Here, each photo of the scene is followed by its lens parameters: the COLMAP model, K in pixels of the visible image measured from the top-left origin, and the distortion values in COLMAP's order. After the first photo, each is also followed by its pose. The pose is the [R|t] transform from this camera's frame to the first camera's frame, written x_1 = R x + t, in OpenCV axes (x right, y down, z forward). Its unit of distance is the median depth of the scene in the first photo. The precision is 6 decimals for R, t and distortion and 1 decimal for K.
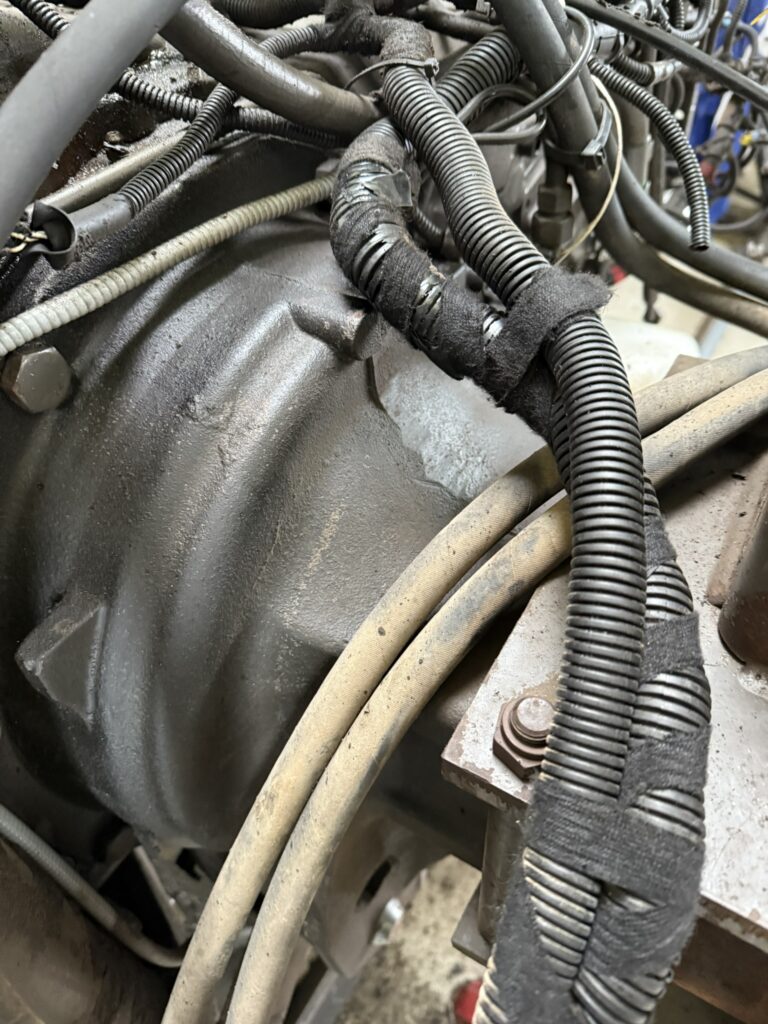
lens RADIAL K [[729.0, 0, 384.0], [0, 729.0, 512.0], [0, 0, 1]] dist [0.084935, -0.189051]
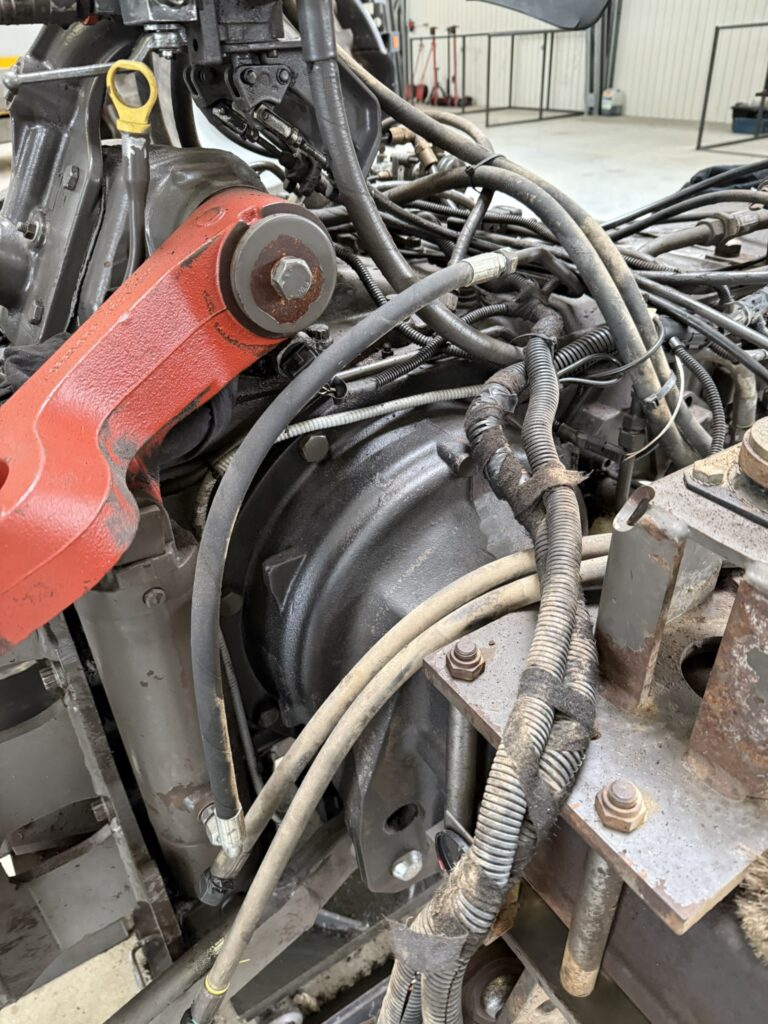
lens RADIAL K [[729.0, 0, 384.0], [0, 729.0, 512.0], [0, 0, 1]] dist [0.084935, -0.189051]
pose [[0.902102, 0.259513, -0.344767, 0.495098], [-0.317778, 0.940035, -0.123902, 0.195101], [0.291939, 0.221332, 0.930475, -0.883240]]
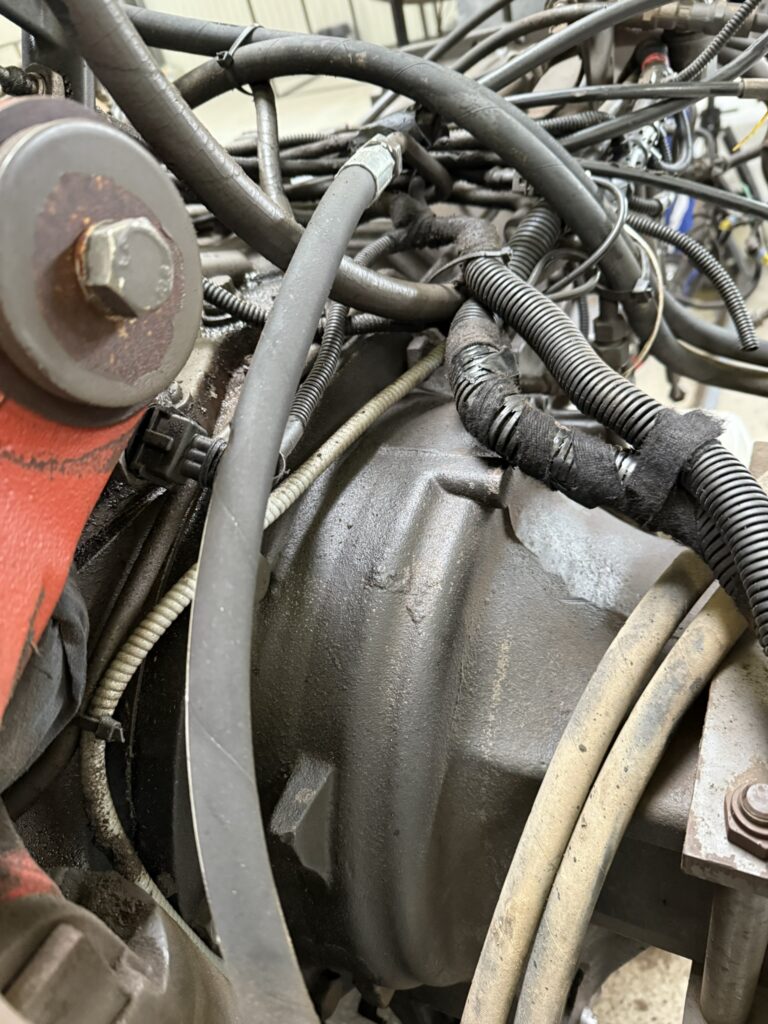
lens RADIAL K [[729.0, 0, 384.0], [0, 729.0, 512.0], [0, 0, 1]] dist [0.084935, -0.189051]
pose [[0.982586, -0.185511, -0.010493, -0.215151], [0.182441, 0.973946, -0.134704, -0.085035], [0.035209, 0.130443, 0.990830, -0.148230]]
